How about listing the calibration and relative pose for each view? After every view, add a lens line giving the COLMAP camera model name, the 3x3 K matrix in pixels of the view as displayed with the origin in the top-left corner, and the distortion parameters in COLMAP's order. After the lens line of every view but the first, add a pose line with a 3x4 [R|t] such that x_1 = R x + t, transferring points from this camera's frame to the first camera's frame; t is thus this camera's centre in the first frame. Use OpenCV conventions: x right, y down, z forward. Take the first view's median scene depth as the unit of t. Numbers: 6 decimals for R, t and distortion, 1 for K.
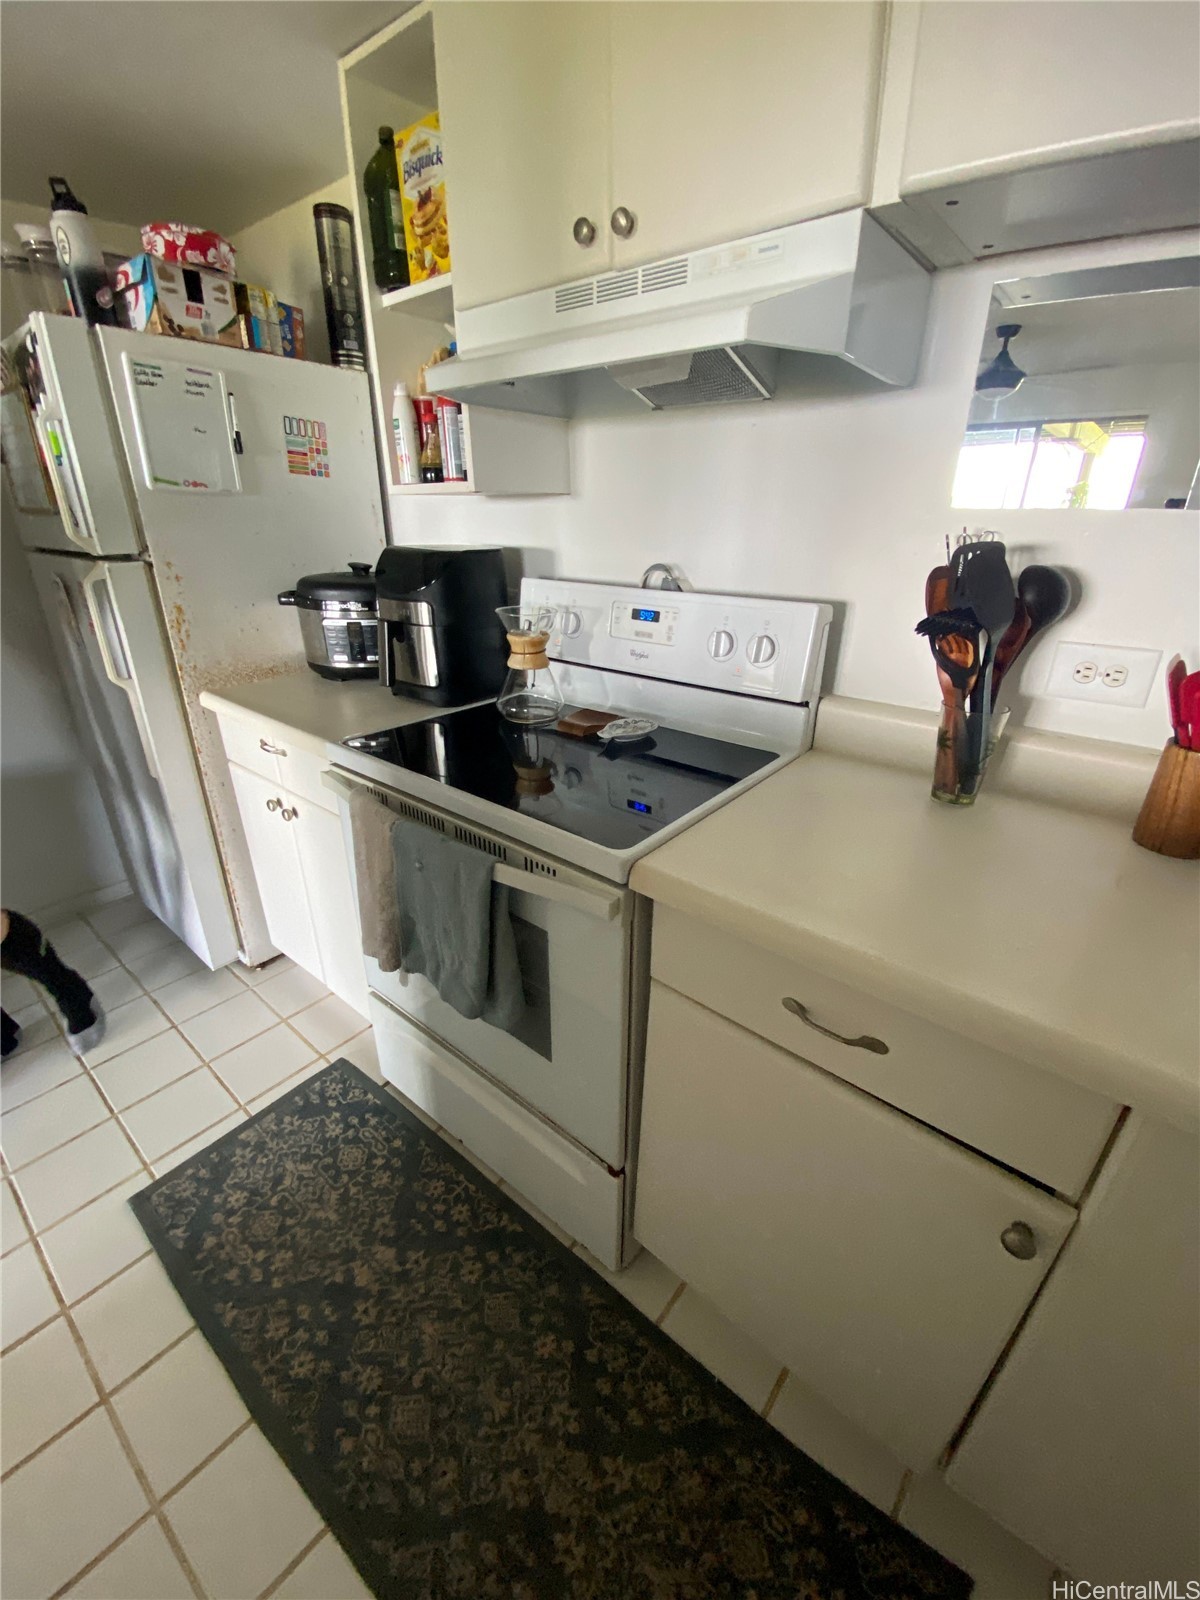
lens RADIAL K [[652.6, 0, 599.8], [0, 652.6, 798.2], [0, 0, 1]] dist [0.005781, -0.010739]
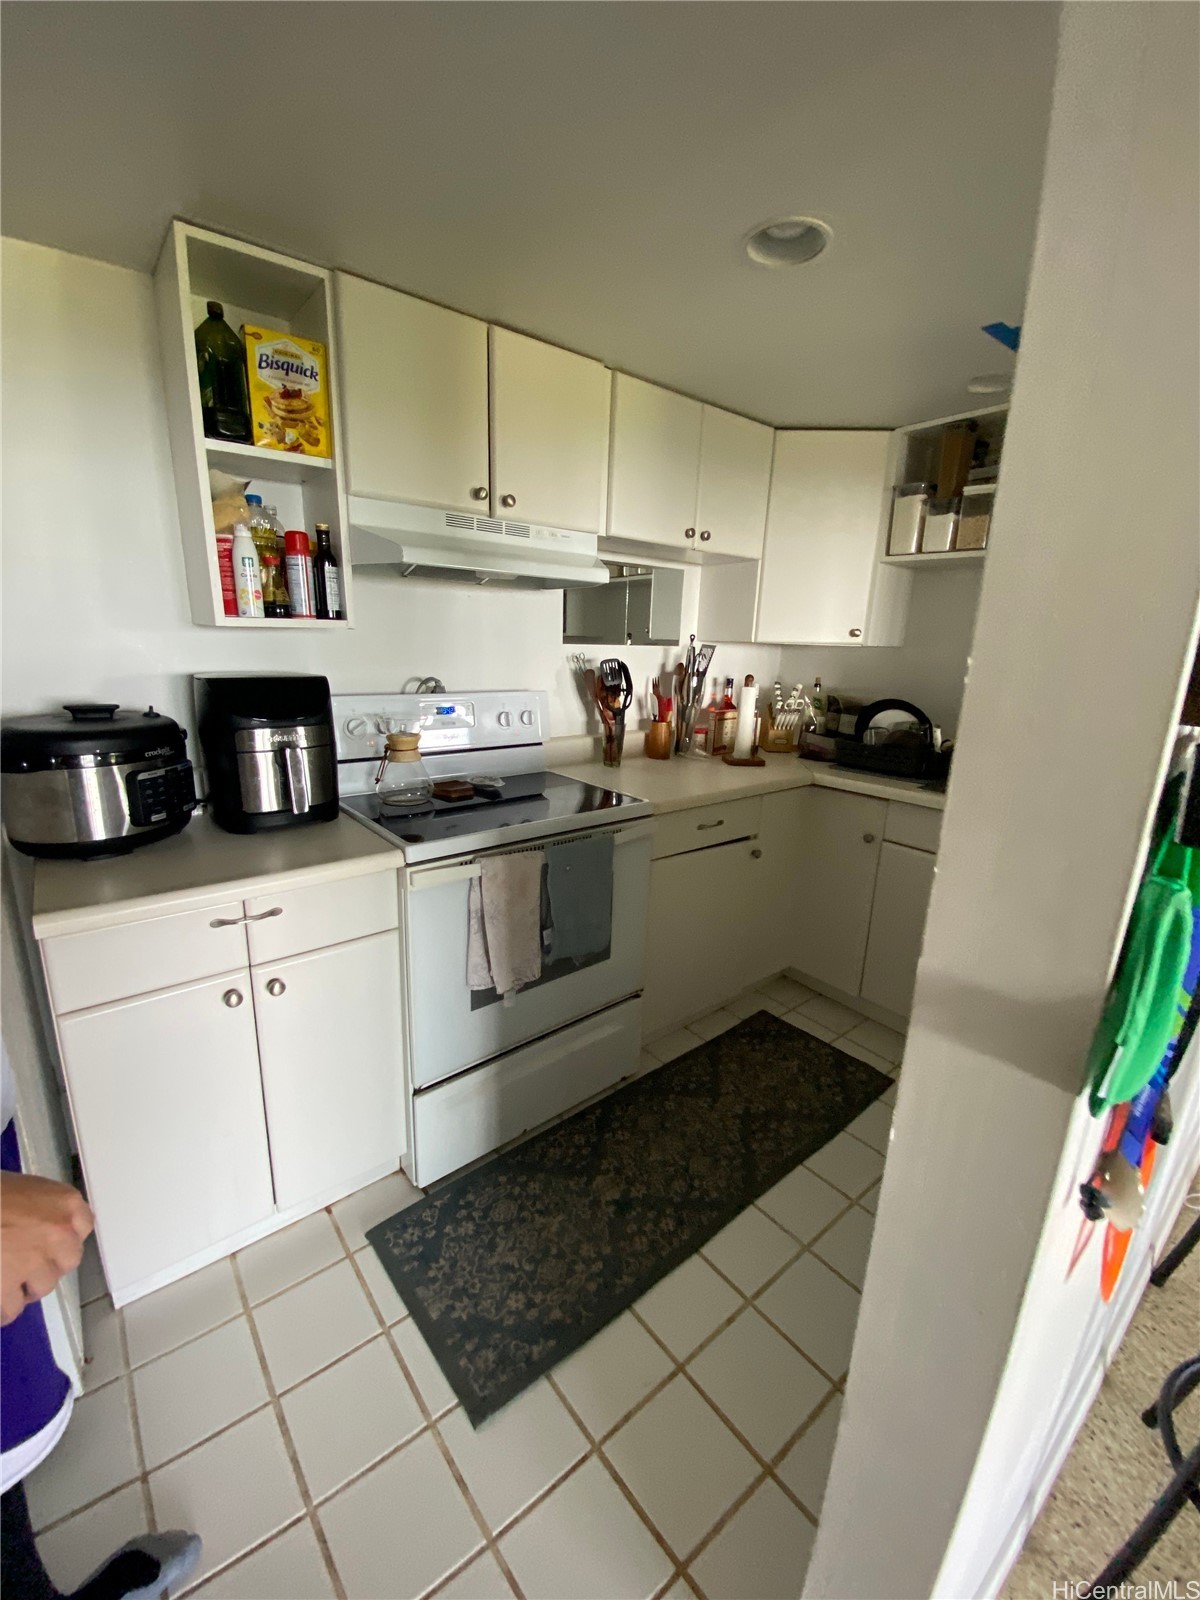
lens RADIAL K [[652.6, 0, 593.4], [0, 652.6, 804.9], [0, 0, 1]] dist [0.005781, -0.010739]
pose [[0.200999, -0.241789, 0.949283, -1.420907], [0.377046, 0.913497, 0.152839, -0.204225], [-0.904121, 0.327203, 0.274778, 0.406734]]
